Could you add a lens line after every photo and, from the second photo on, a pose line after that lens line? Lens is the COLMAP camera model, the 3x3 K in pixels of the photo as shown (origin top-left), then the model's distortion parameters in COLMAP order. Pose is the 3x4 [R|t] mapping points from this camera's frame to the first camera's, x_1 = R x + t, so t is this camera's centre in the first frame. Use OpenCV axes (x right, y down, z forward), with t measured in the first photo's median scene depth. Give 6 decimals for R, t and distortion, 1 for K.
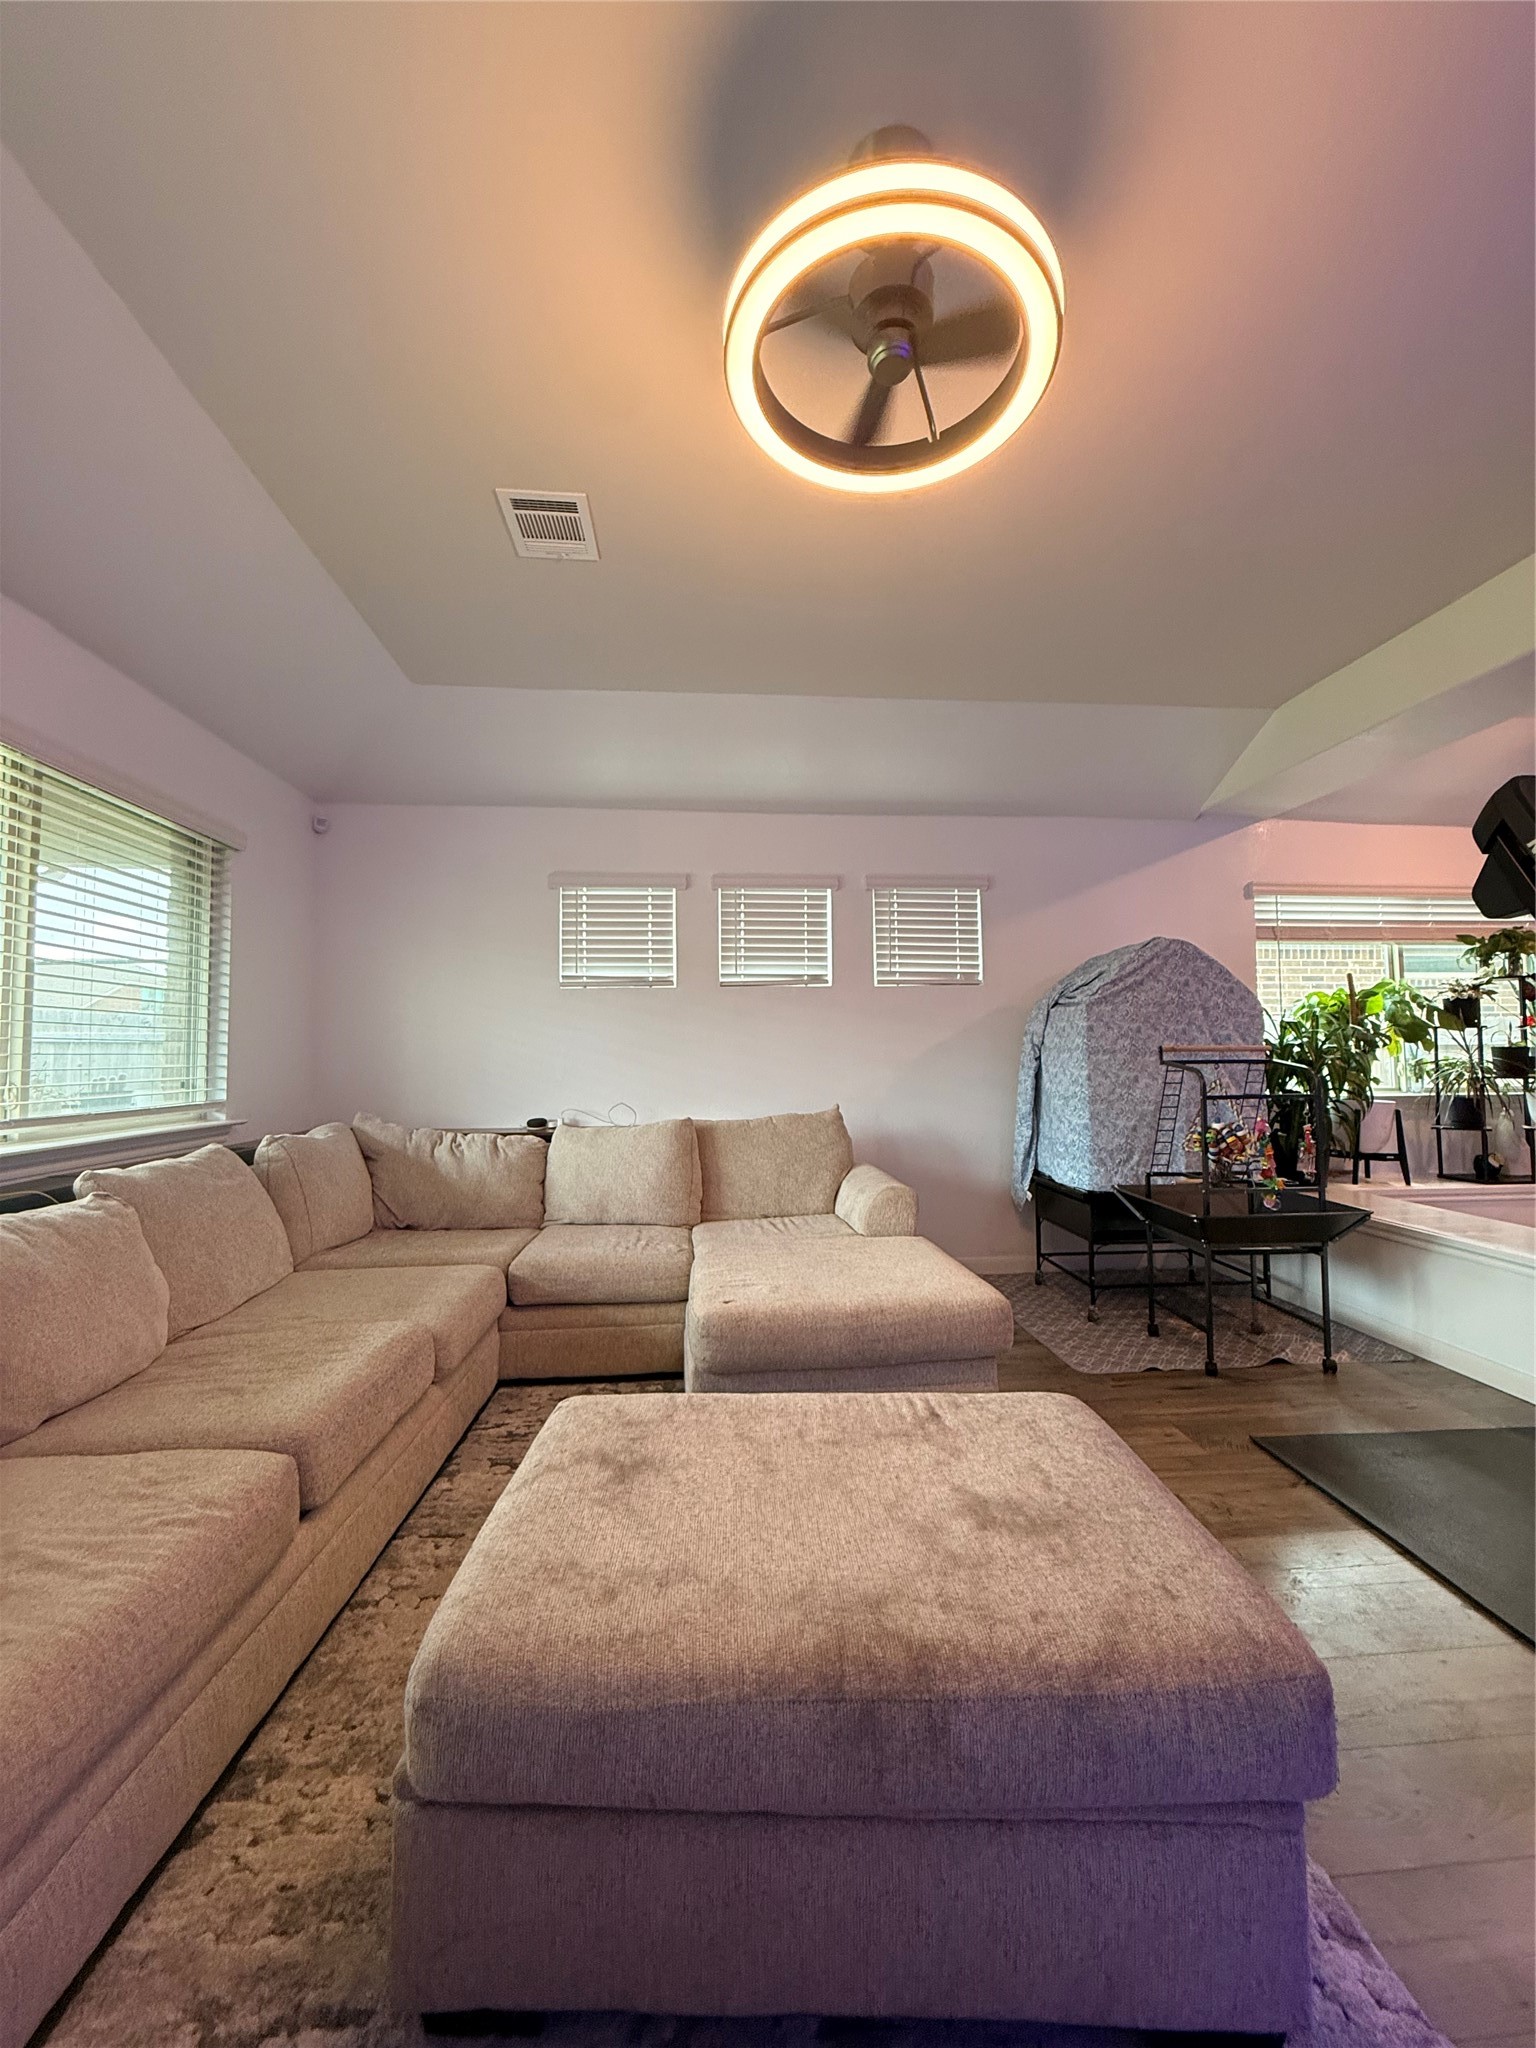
lens RADIAL K [[817.7, 0, 767.5], [0, 817.7, 1019.8], [0, 0, 1]] dist [0.002019, -0.000076]
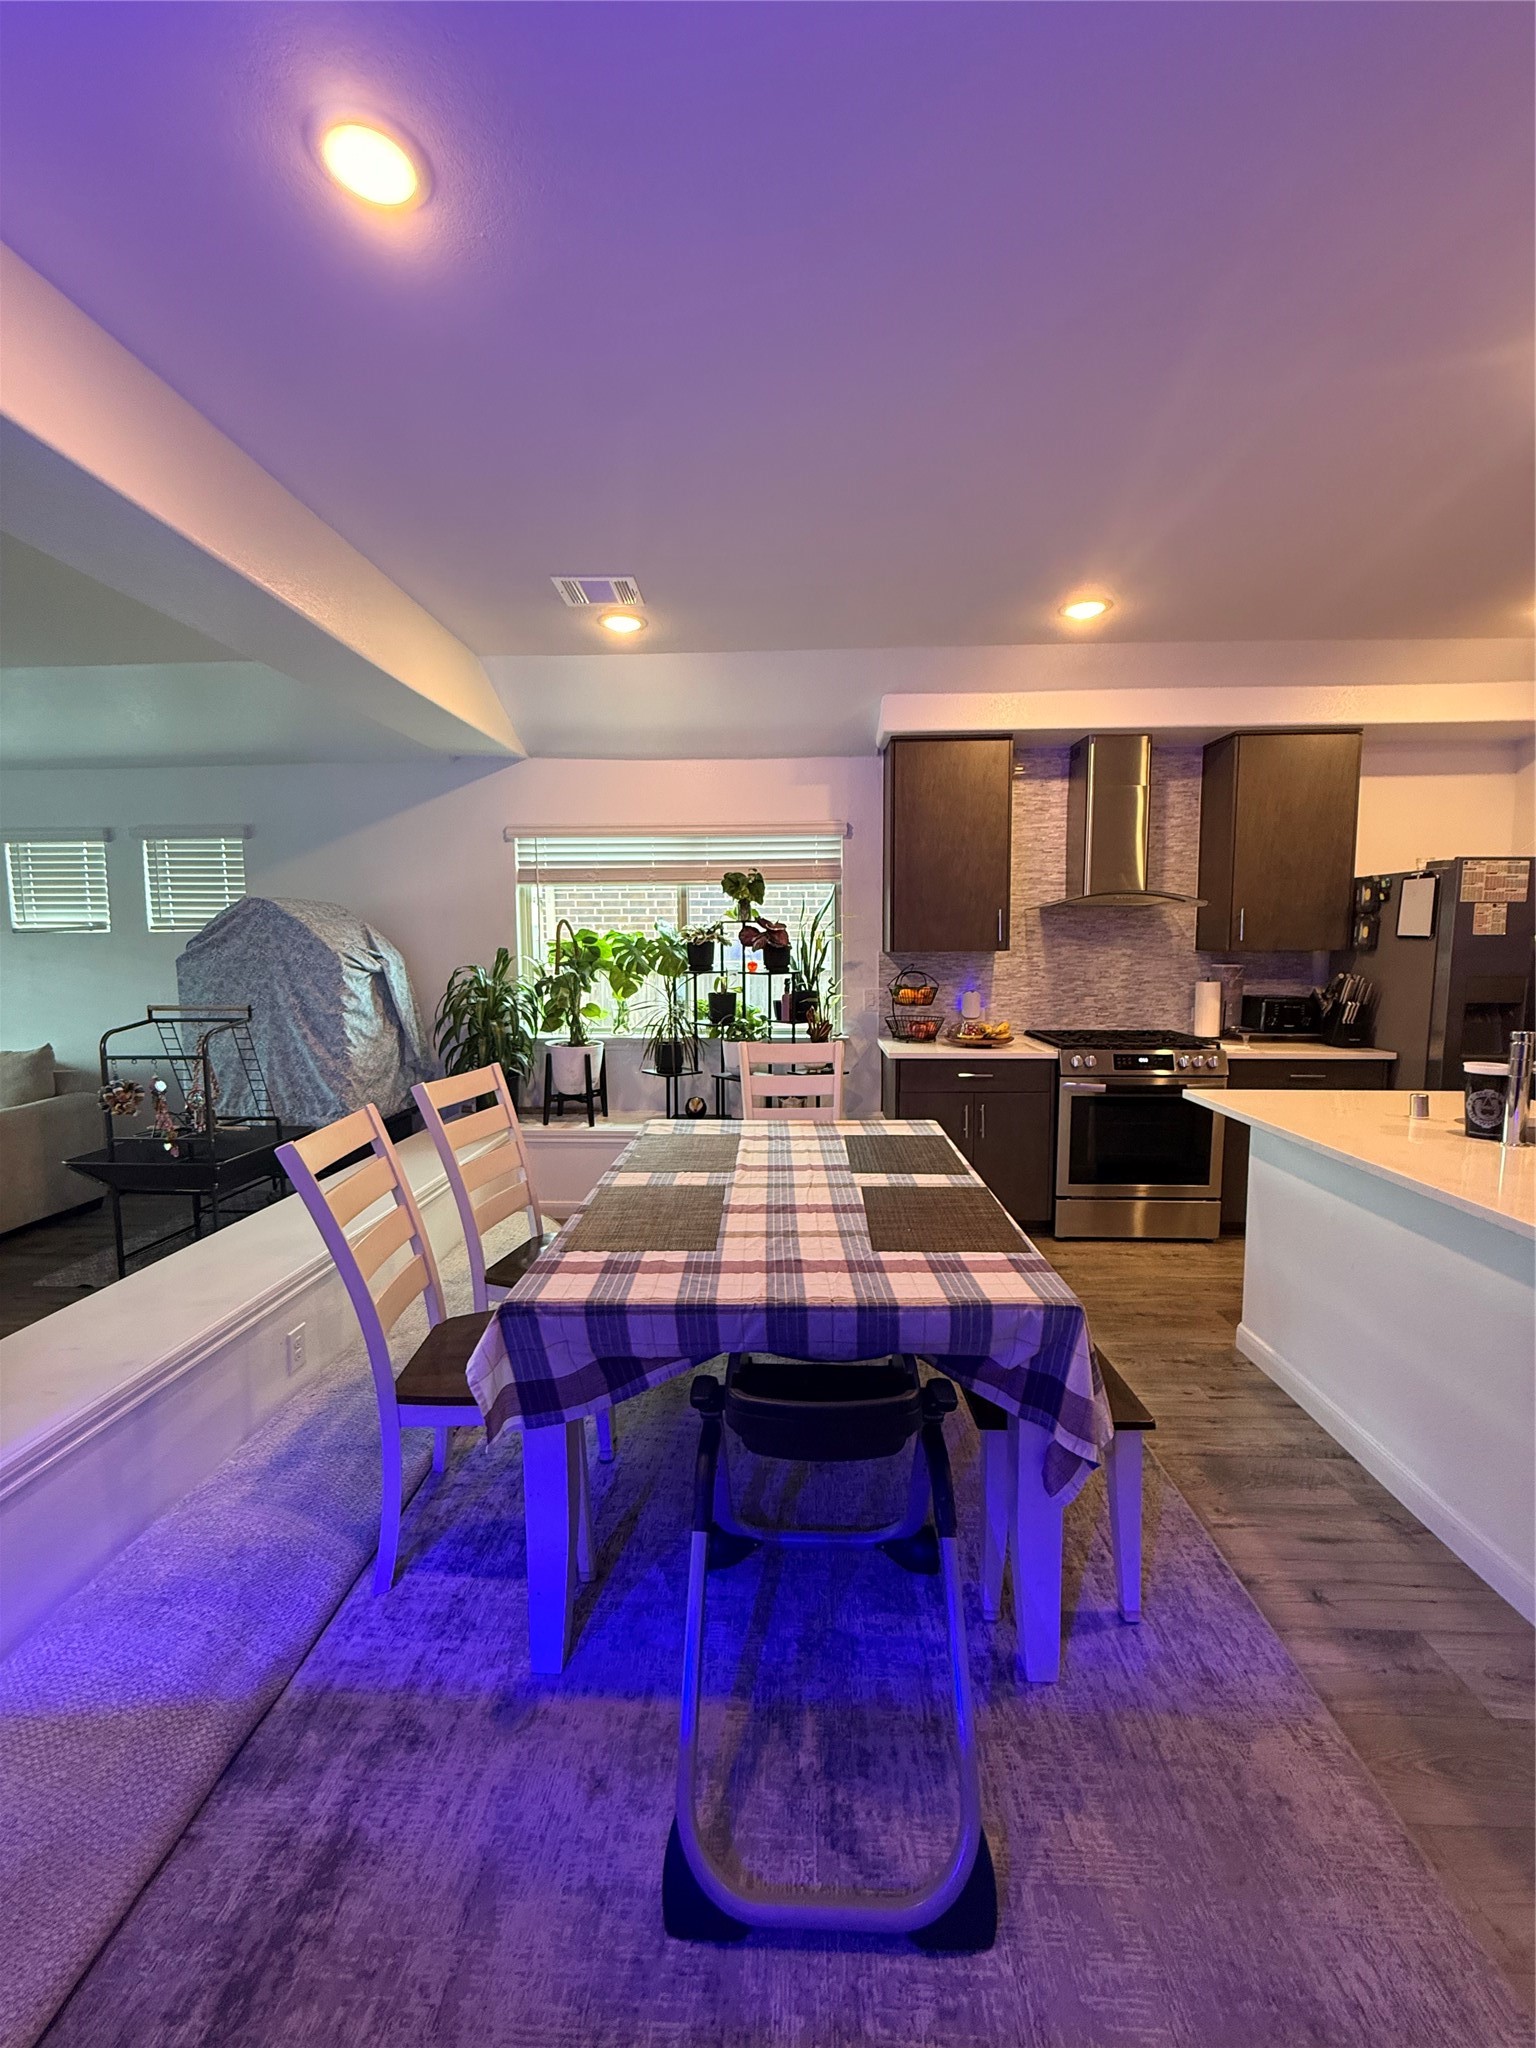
lens RADIAL K [[817.7, 0, 767.5], [0, 817.7, 1019.8], [0, 0, 1]] dist [0.002019, -0.000076]
pose [[0.991366, 0.013986, -0.130376, 1.095649], [0.004323, 0.990269, 0.139097, -0.073668], [0.131052, -0.138459, 0.981659, 0.024668]]
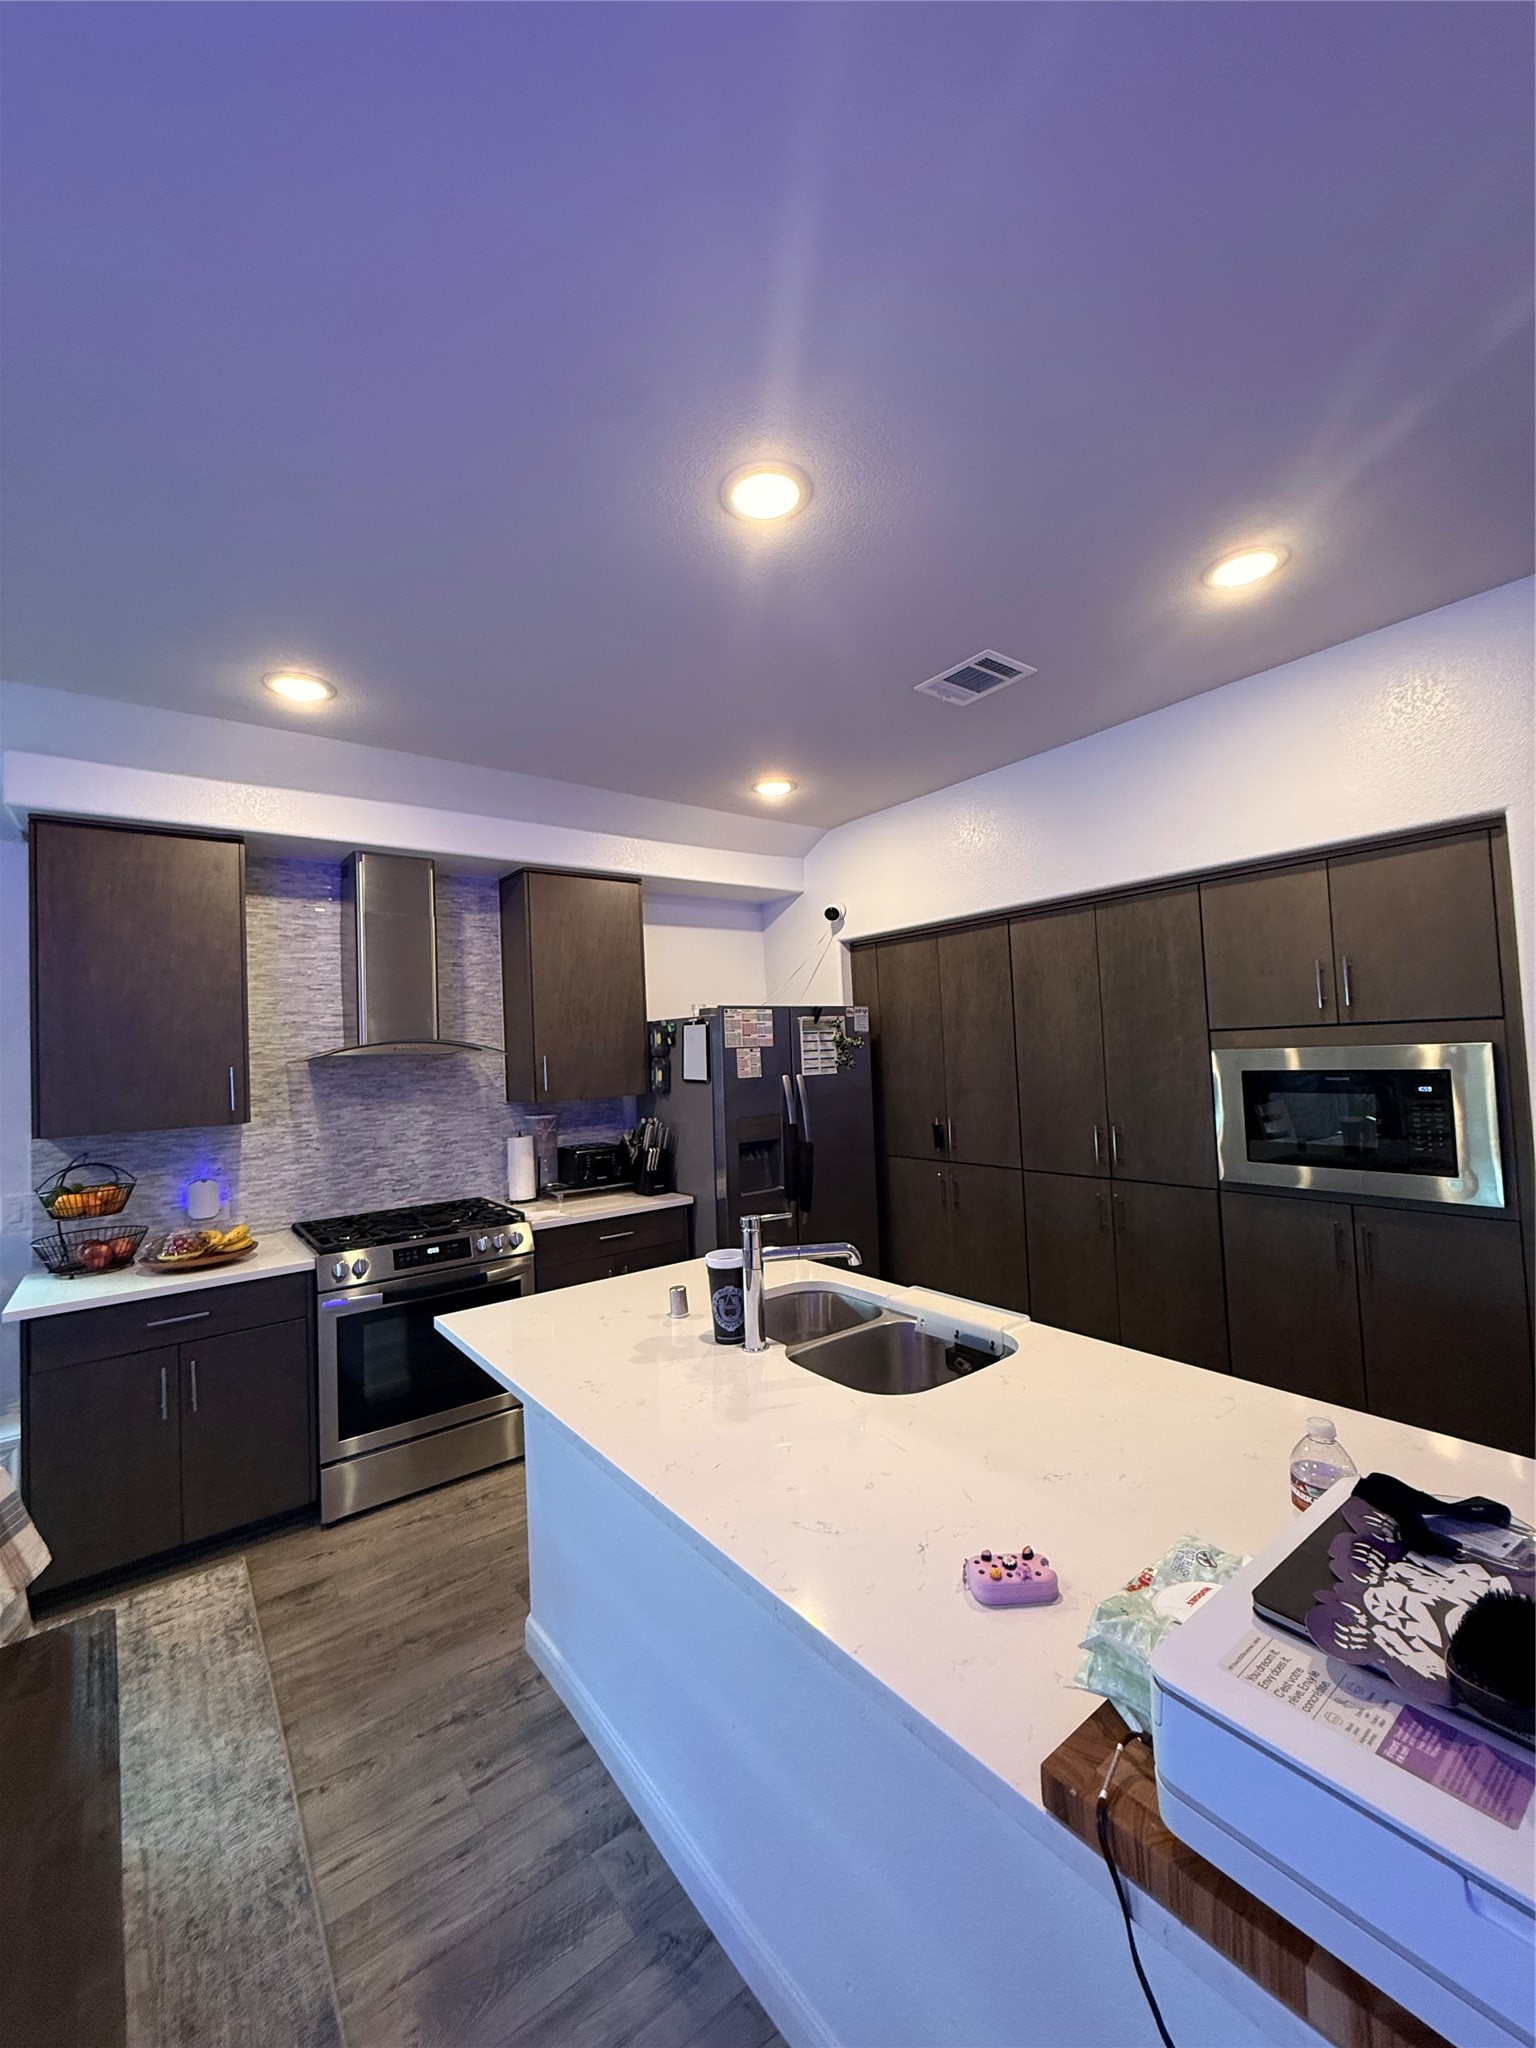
lens RADIAL K [[817.7, 0, 767.5], [0, 817.7, 1019.8], [0, 0, 1]] dist [0.002019, -0.000076]
pose [[0.845069, -0.009149, 0.534579, 1.263137], [0.012957, 0.999910, -0.003370, -0.101095], [-0.534500, 0.009774, 0.845112, 0.197008]]
